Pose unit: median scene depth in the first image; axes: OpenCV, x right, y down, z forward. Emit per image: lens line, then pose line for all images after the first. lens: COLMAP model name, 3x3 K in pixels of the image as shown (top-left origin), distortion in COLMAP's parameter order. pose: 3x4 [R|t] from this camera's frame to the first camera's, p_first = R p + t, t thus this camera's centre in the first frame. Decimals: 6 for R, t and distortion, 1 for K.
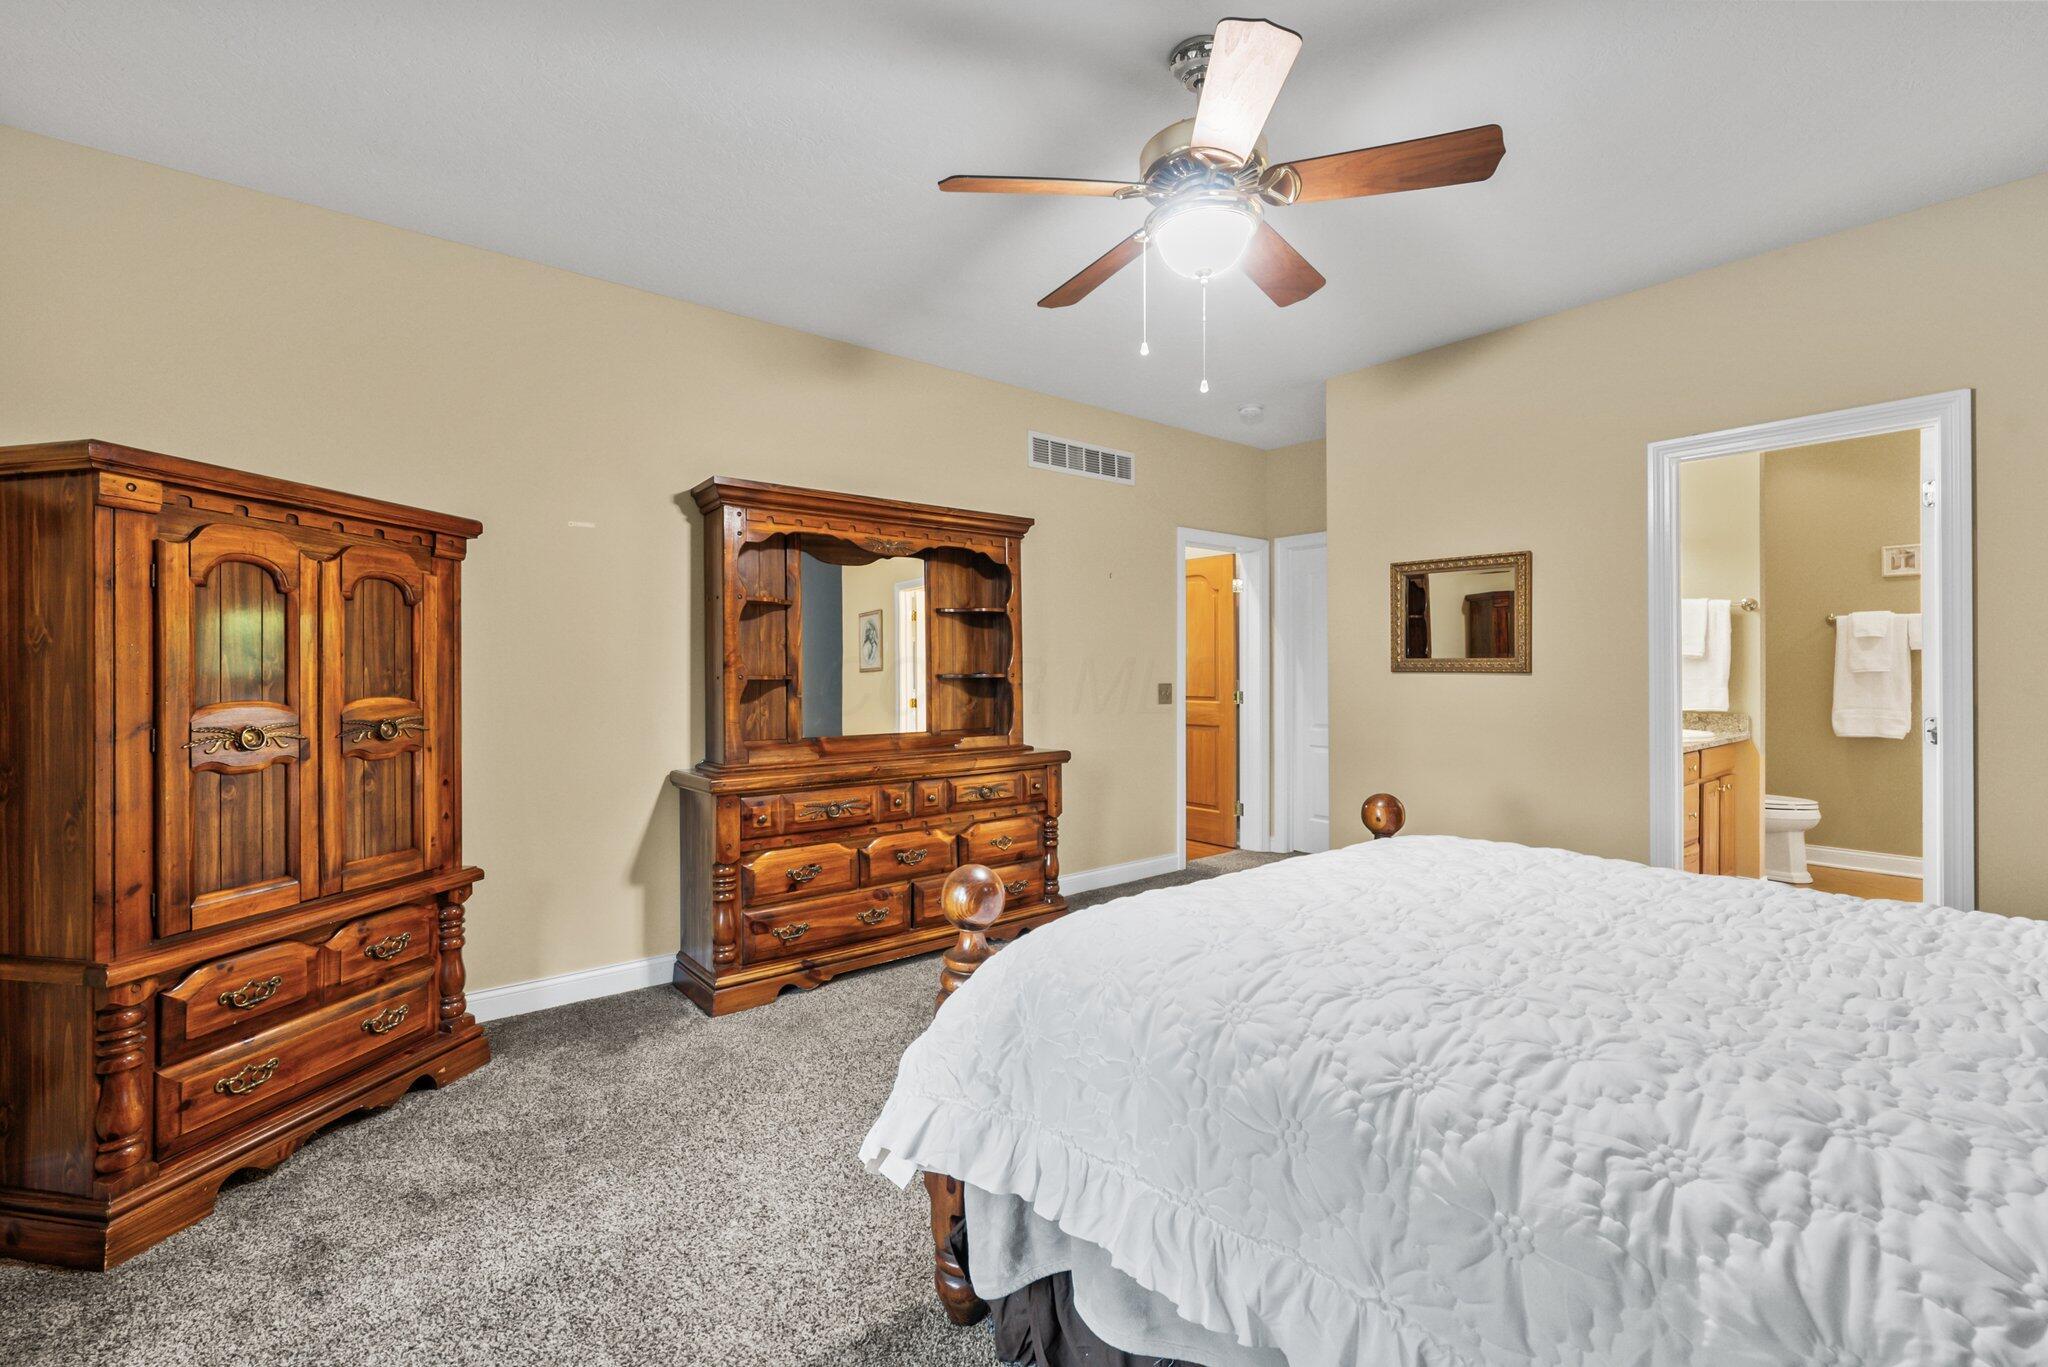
lens RADIAL K [[846.5, 0, 1039.1], [0, 846.5, 669.1], [0, 0, 1]] dist [-0.000676, -0.000481]
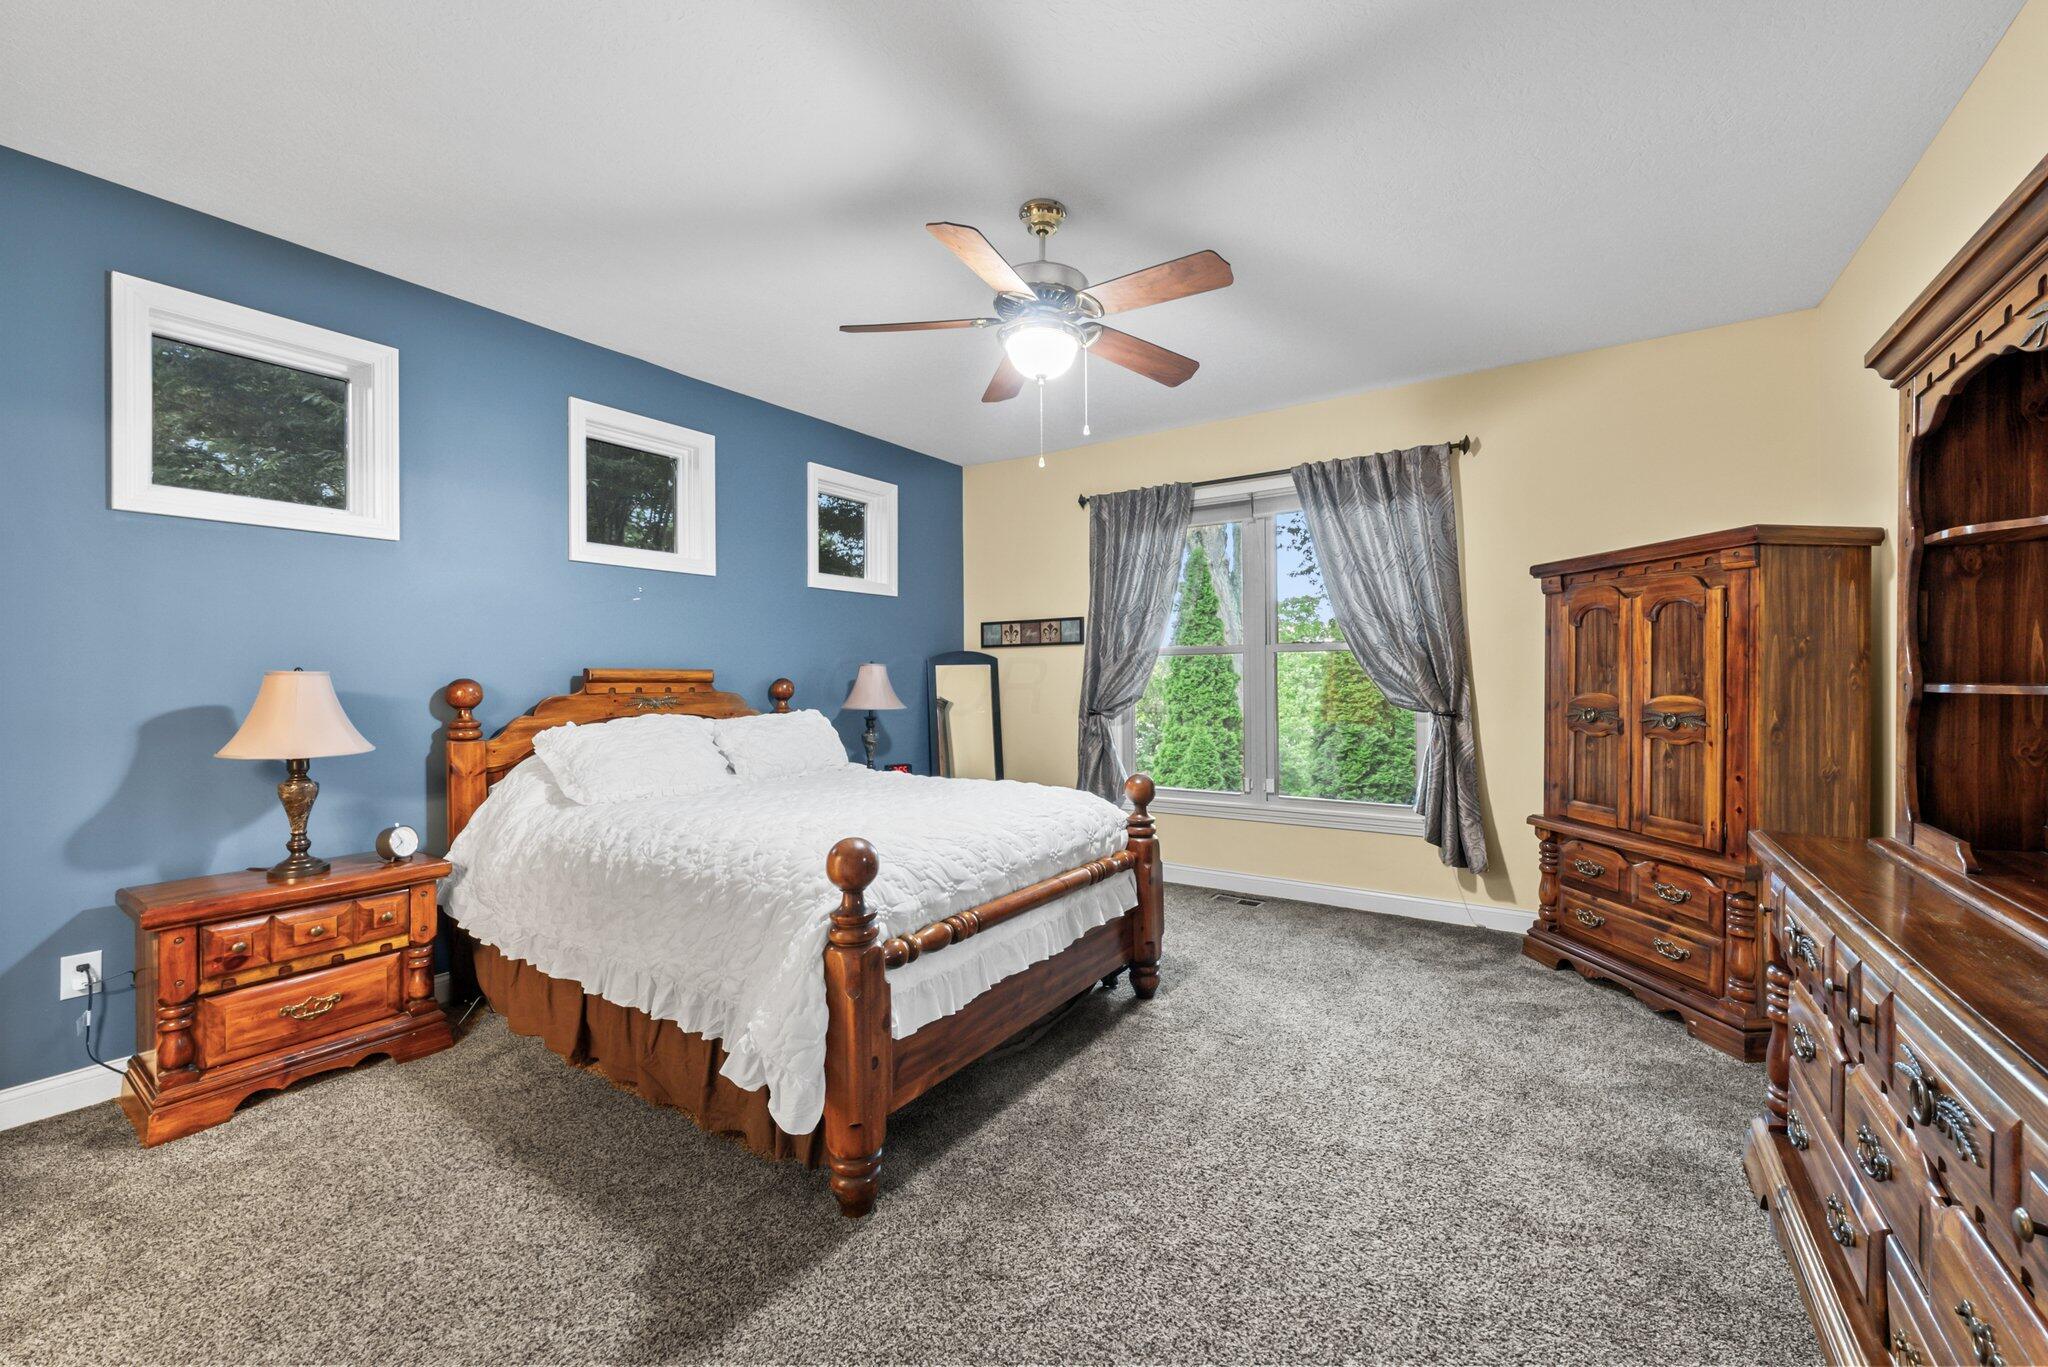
lens RADIAL K [[813.4, 0, 1021.8], [0, 813.4, 682.2], [0, 0, 1]] dist [0.001011, 0.000005]
pose [[-0.954706, 0.004507, -0.297517, 0.526873], [0.002823, 0.999977, 0.006091, 0.003424], [0.297538, 0.004975, -0.954697, 1.901545]]
